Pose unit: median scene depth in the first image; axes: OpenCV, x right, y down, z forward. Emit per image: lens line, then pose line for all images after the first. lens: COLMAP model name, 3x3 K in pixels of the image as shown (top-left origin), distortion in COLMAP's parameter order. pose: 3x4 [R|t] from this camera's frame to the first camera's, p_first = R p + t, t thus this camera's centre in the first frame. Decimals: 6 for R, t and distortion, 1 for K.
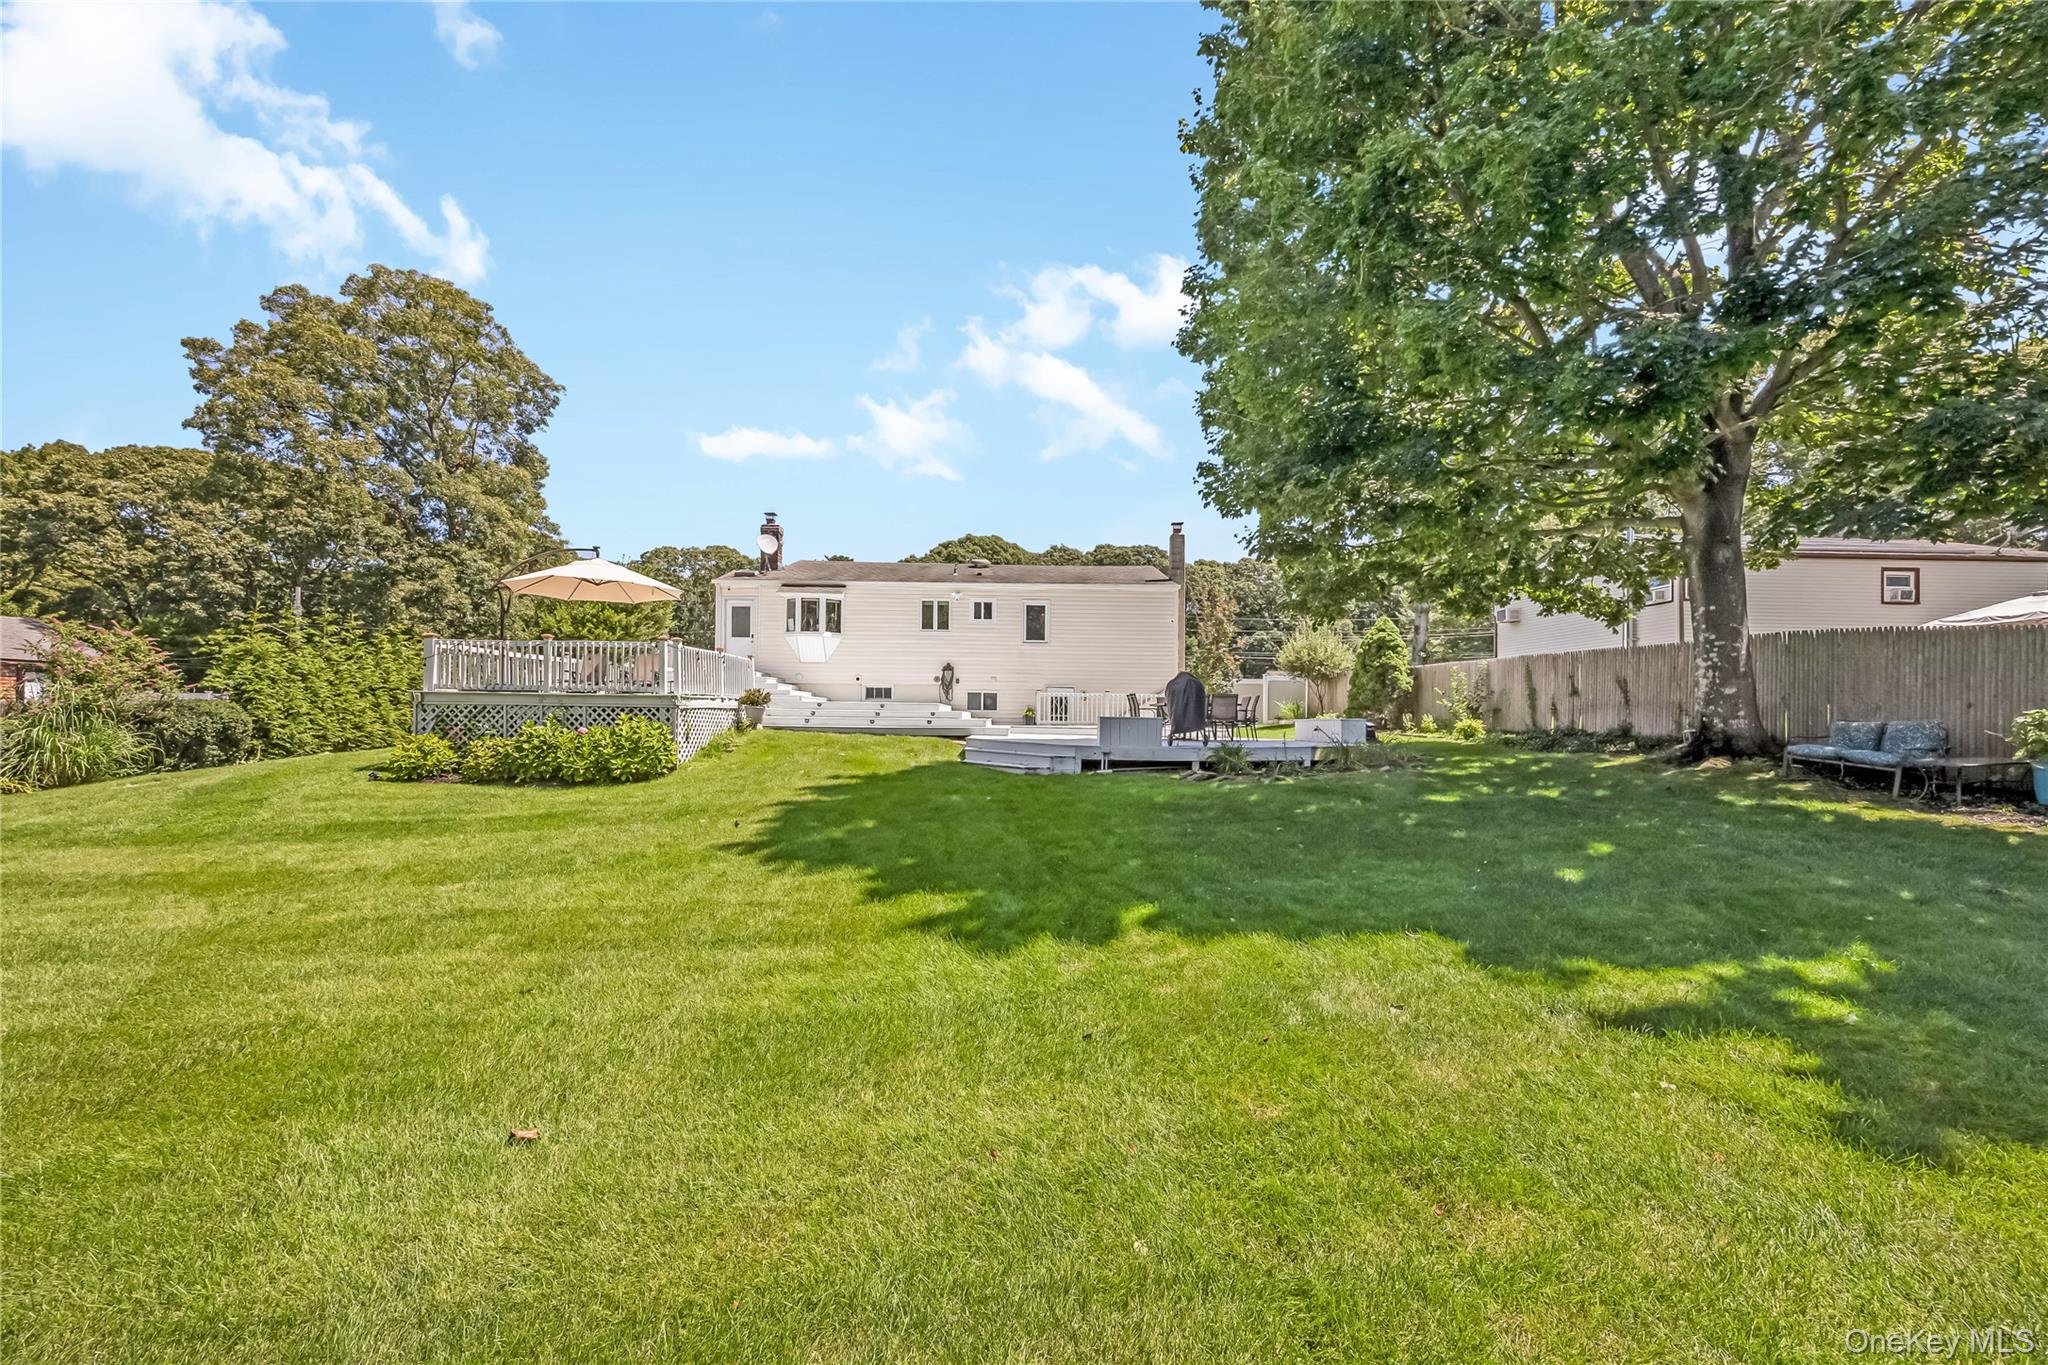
lens RADIAL K [[814.0, 0, 987.7], [0, 814.0, 721.7], [0, 0, 1]] dist [-0.000609, 0.000388]
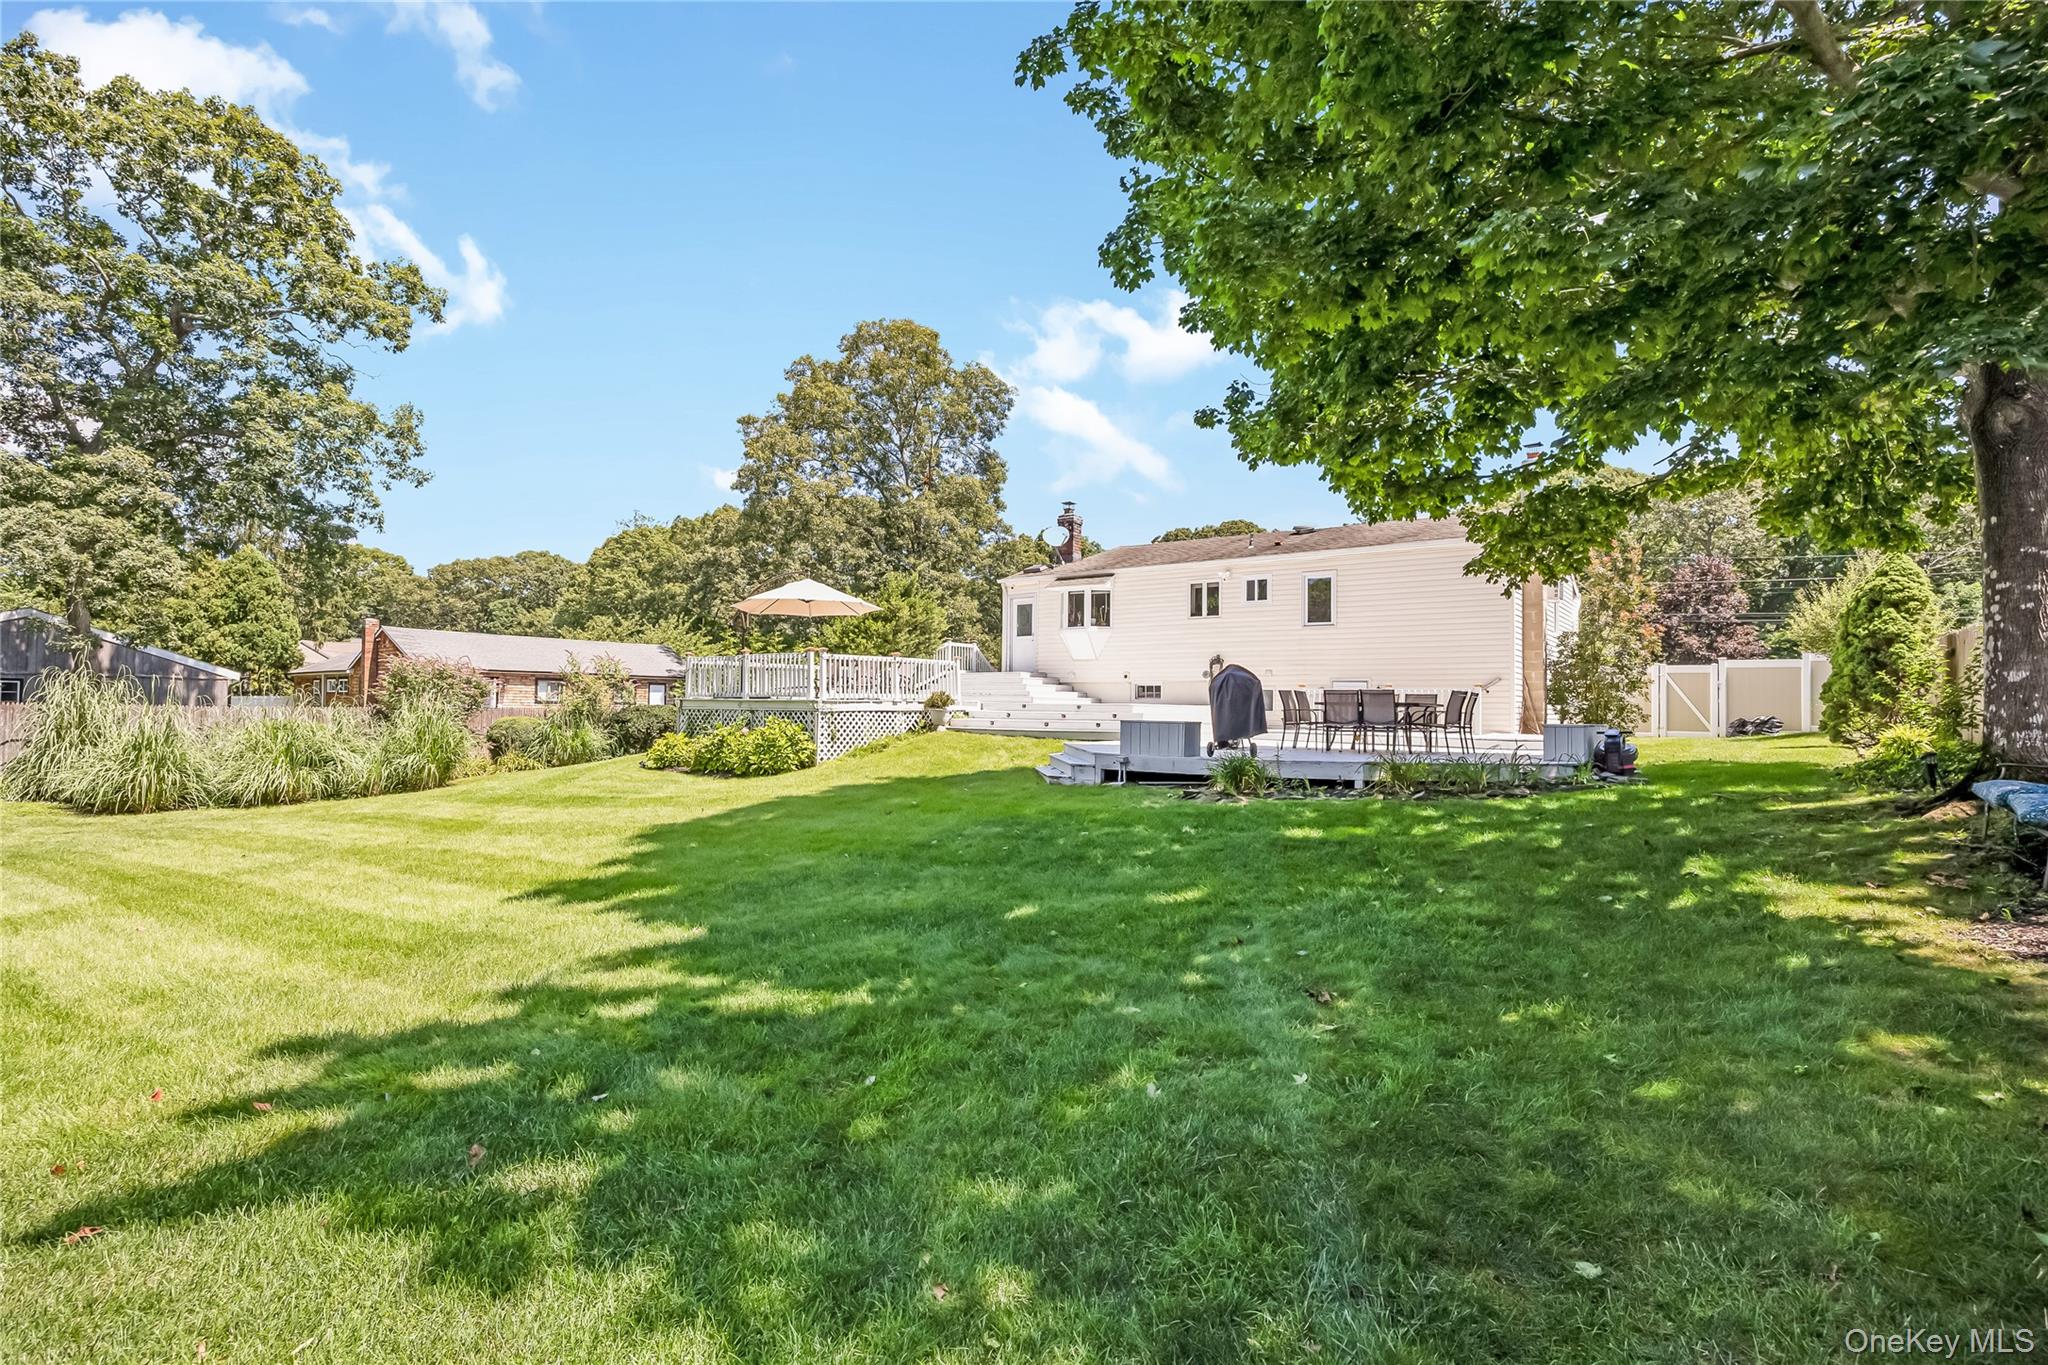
lens RADIAL K [[958.7, 0, 937.3], [0, 958.7, 707.2], [0, 0, 1]] dist [-0.009740, 0.000051]
pose [[0.791019, -0.005706, -0.611765, 0.325879], [-0.004605, 0.999873, -0.015280, -0.001982], [0.611774, 0.014905, 0.790892, 0.039830]]
